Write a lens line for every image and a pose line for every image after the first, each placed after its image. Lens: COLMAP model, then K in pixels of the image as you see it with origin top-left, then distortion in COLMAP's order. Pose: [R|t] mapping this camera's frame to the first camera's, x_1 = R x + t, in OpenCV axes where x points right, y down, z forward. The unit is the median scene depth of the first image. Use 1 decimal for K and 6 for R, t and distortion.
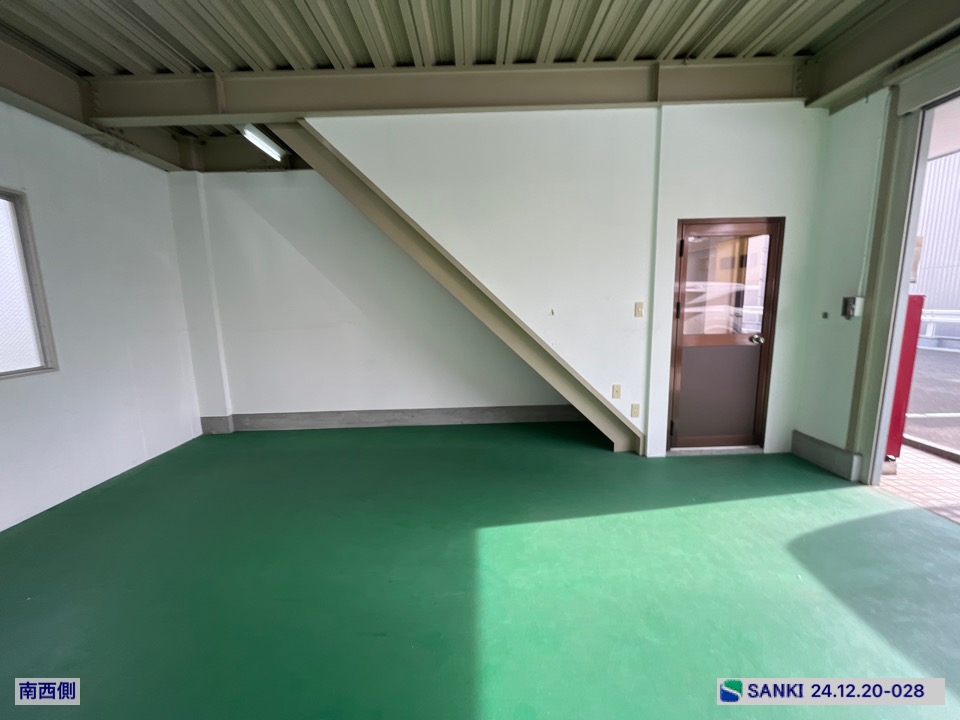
lens RADIAL K [[385.5, 0, 480.0], [0, 385.5, 360.0], [0, 0, 1]] dist [-0.000143, -0.000267]
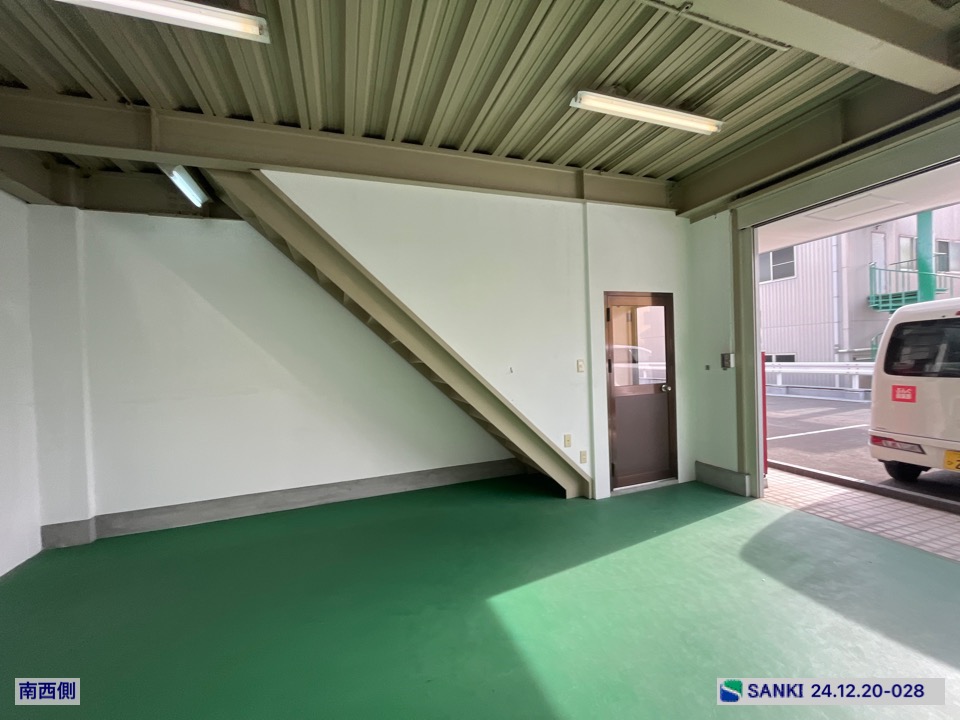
lens RADIAL K [[388.7, 0, 477.3], [0, 388.7, 360.9], [0, 0, 1]] dist [-0.002091, 0.000068]
pose [[0.944702, -0.015601, 0.327558, -0.251750], [0.063220, 0.988794, -0.135238, -0.009929], [-0.321778, 0.148468, 0.935102, 0.021351]]
